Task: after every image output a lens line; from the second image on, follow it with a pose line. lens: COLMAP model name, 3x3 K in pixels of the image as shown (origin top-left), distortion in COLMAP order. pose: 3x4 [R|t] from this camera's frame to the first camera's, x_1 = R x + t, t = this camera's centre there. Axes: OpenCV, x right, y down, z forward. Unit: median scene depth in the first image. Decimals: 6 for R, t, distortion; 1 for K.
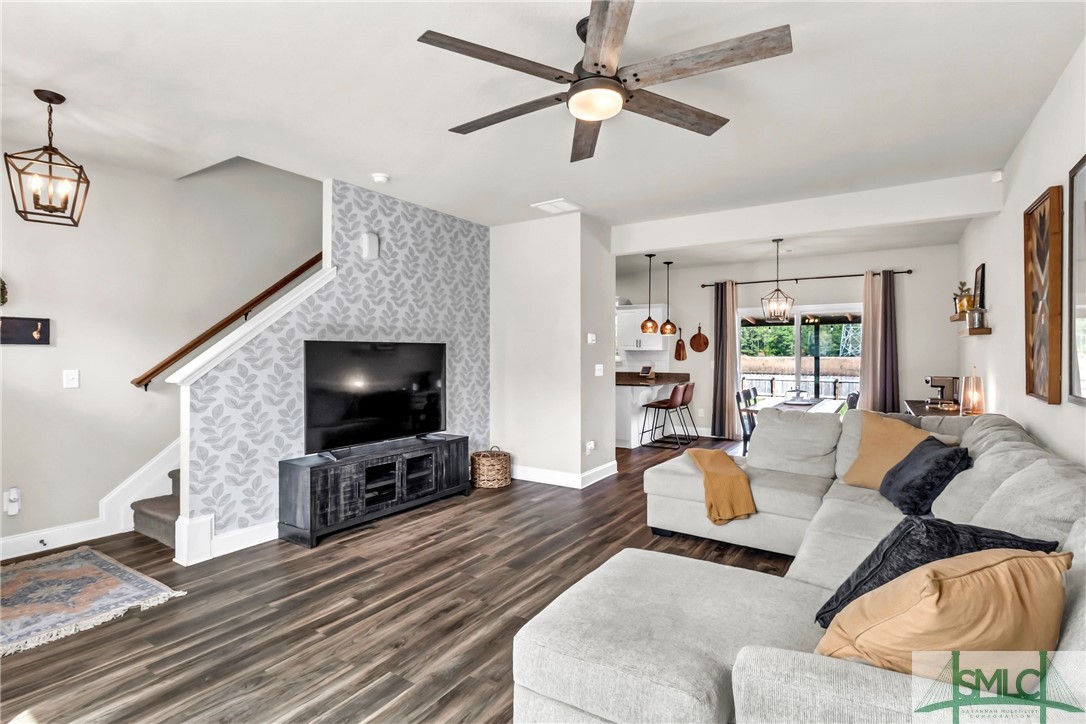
lens RADIAL K [[538.8, 0, 561.5], [0, 538.8, 354.6], [0, 0, 1]] dist [0.039671, 0.000142]
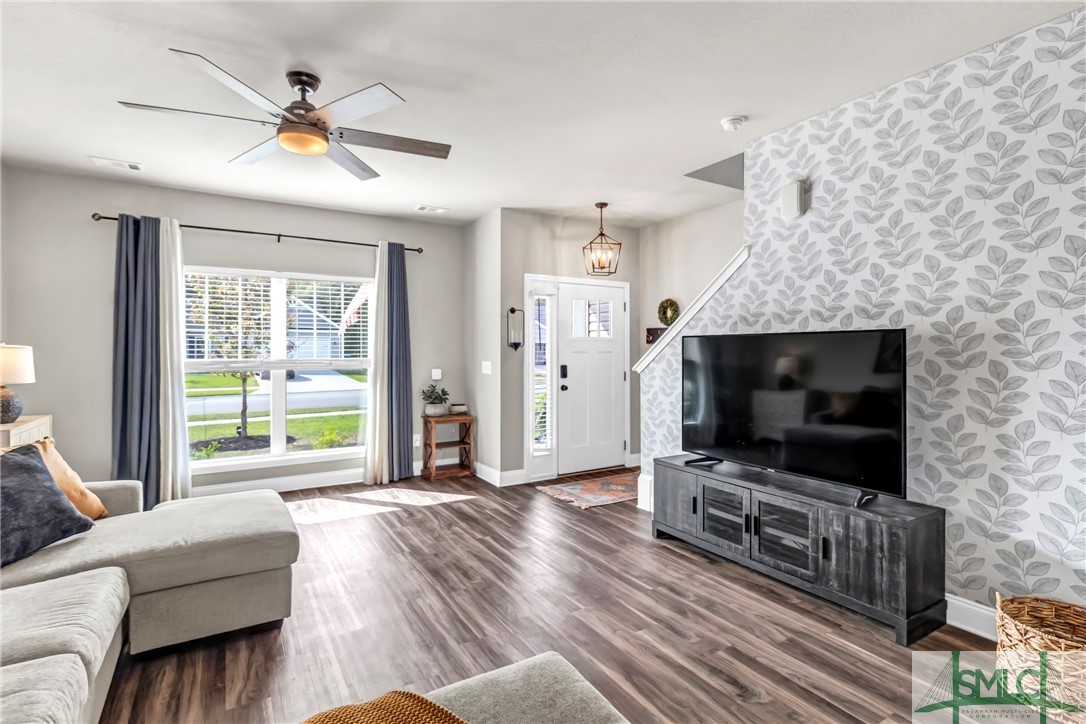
lens RADIAL K [[560.3, 0, 547.2], [0, 560.3, 343.9], [0, 0, 1]] dist [0.001267, 0.000564]
pose [[-0.479019, -0.009687, -0.877751, 0.478314], [-0.000241, 0.999941, -0.010903, -0.000387], [0.877805, -0.005011, -0.478993, 1.103925]]
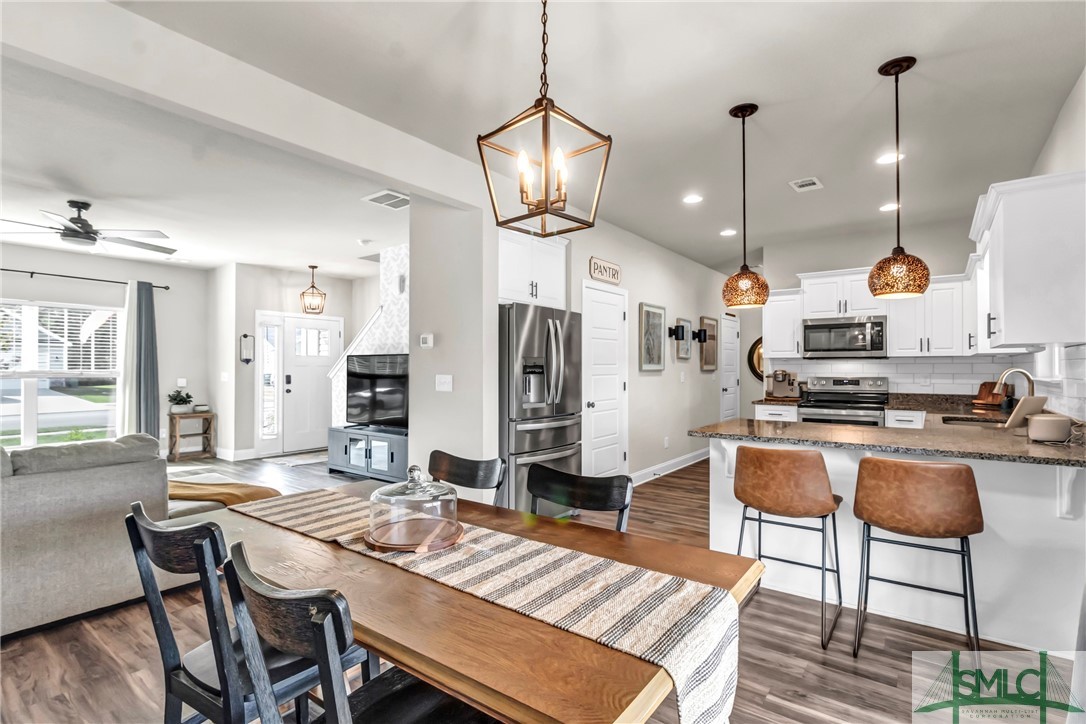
lens RADIAL K [[508.4, 0, 538.7], [0, 508.4, 363.5], [0, 0, 1]] dist [0.000806, 0.000092]
pose [[-0.103237, -0.009260, -0.994614, 0.989250], [-0.002581, 0.999956, -0.009042, 0.012121], [0.994653, 0.001633, -0.103256, 1.593480]]
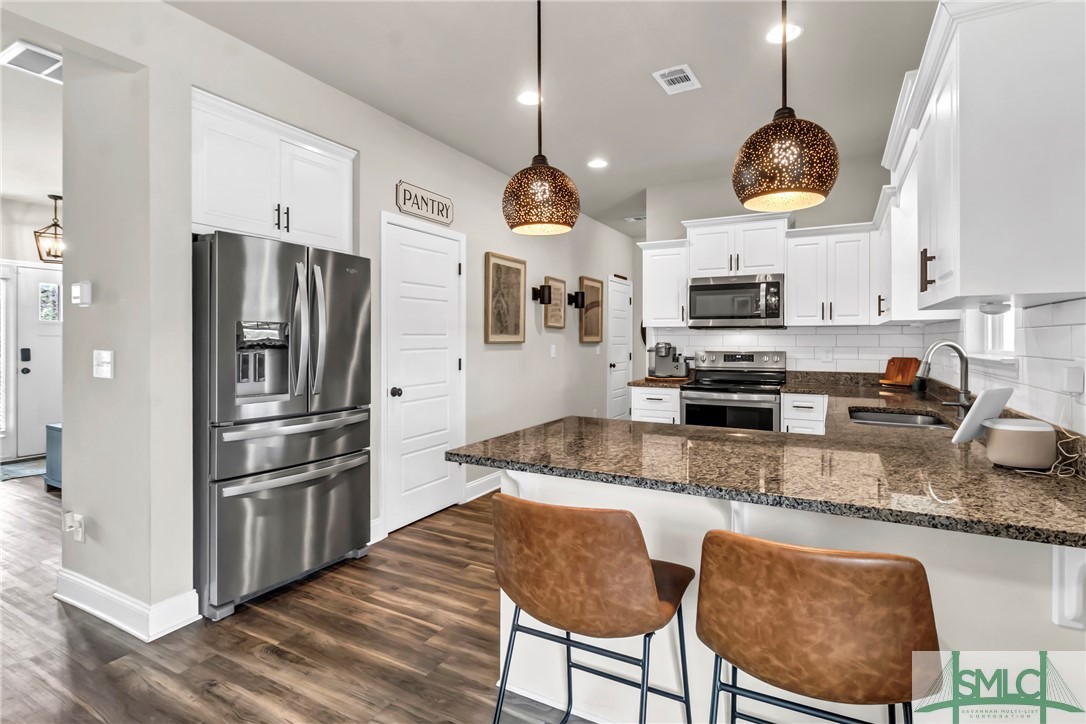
lens RADIAL K [[538.0, 0, 541.6], [0, 538.0, 337.4], [0, 0, 1]] dist [-0.000252, 0.000511]
pose [[0.059032, -0.004393, -0.998246, 0.694945], [-0.004075, 0.999981, -0.004641, 0.011482], [0.998248, 0.004342, 0.059013, 1.770923]]
